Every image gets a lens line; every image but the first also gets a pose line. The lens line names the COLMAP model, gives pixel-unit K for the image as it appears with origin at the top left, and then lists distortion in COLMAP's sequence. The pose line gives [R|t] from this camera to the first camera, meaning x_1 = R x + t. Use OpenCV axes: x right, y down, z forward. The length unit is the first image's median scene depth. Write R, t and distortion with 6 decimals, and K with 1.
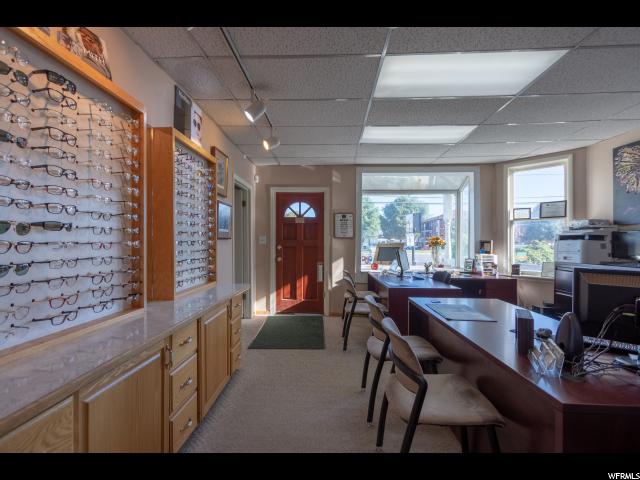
lens RADIAL K [[304.7, 0, 326.8], [0, 304.7, 240.7], [0, 0, 1]] dist [-0.002879, -0.000885]
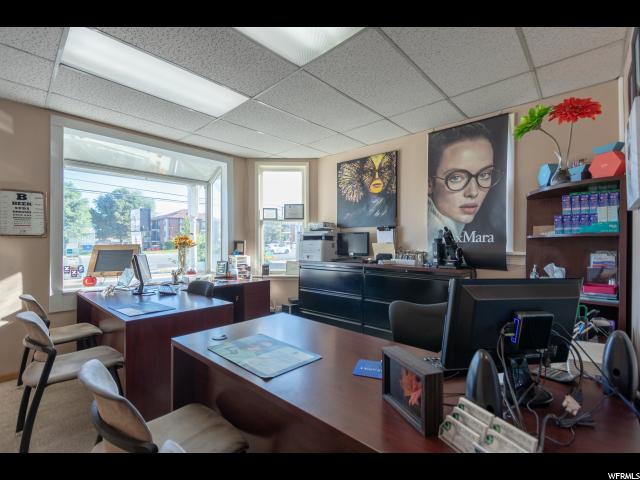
lens RADIAL K [[303.5, 0, 312.6], [0, 303.5, 243.9], [0, 0, 1]] dist [0.012830, 0.000016]
pose [[0.695092, -0.007529, 0.718881, 0.022642], [-0.000396, 0.999941, 0.010855, -0.000716], [-0.718921, -0.007830, 0.695048, 0.239528]]
